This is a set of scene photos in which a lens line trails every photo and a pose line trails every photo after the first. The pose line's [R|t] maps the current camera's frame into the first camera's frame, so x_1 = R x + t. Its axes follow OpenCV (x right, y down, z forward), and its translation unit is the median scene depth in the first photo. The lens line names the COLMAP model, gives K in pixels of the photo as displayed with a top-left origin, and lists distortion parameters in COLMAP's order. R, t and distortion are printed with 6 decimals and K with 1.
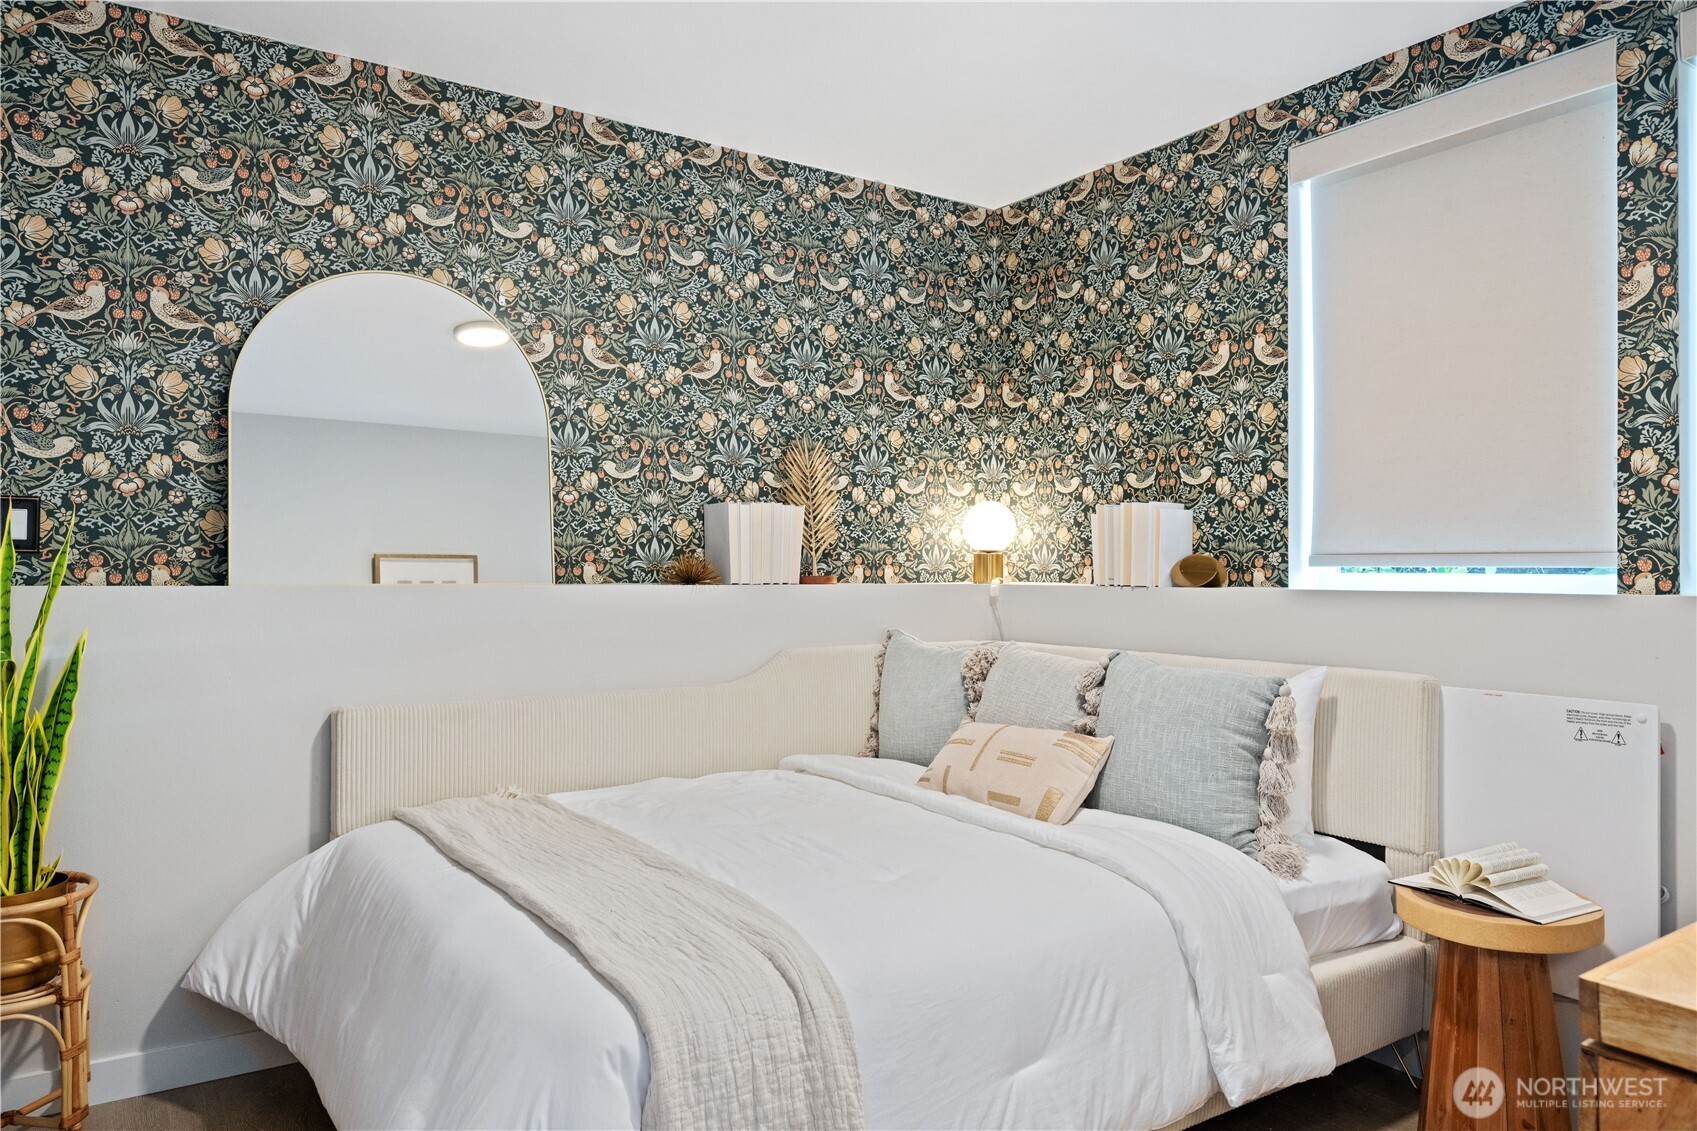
lens RADIAL K [[1124.6, 0, 846.7], [0, 1124.6, 559.0], [0, 0, 1]] dist [0.003585, 0.002052]
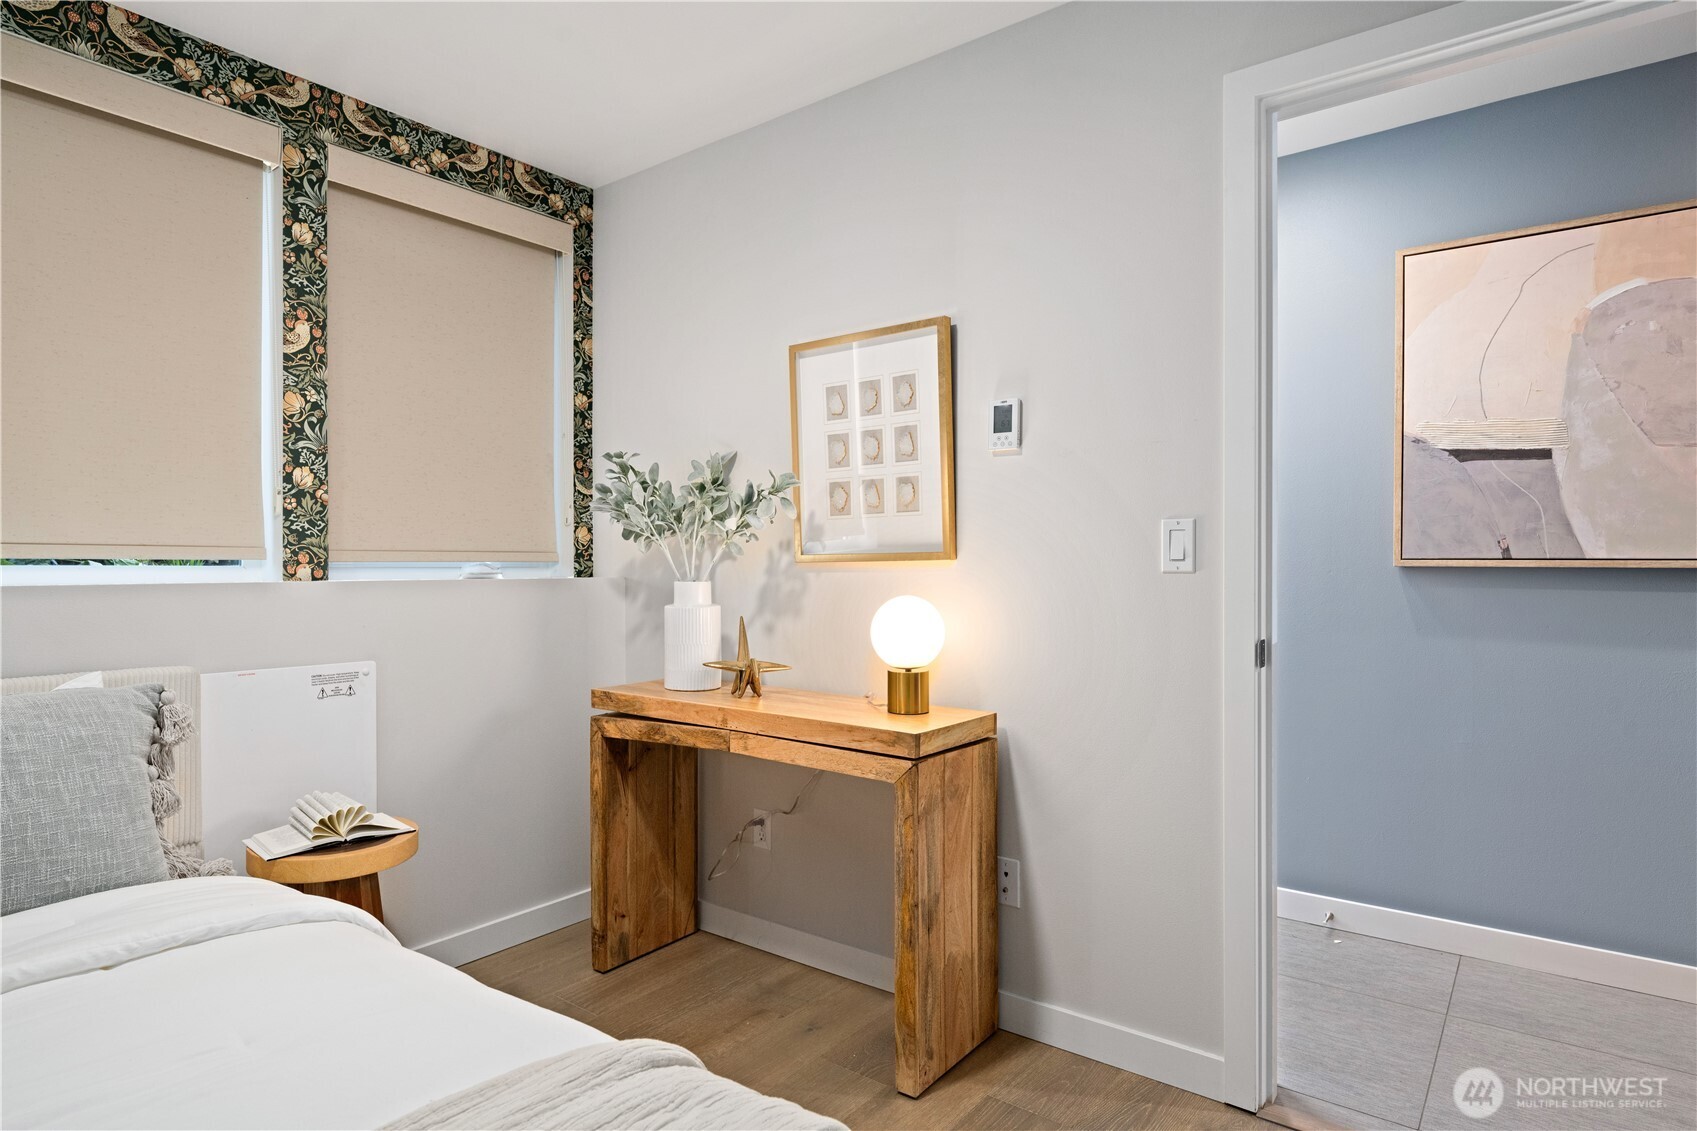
lens RADIAL K [[925.1, 0, 849.6], [0, 925.1, 569.6], [0, 0, 1]] dist [0.016760, 0.000268]
pose [[-0.293460, -0.013284, 0.955879, -0.490547], [-0.011628, 0.999879, 0.010325, 0.000427], [-0.955901, -0.008085, -0.293579, 0.720046]]
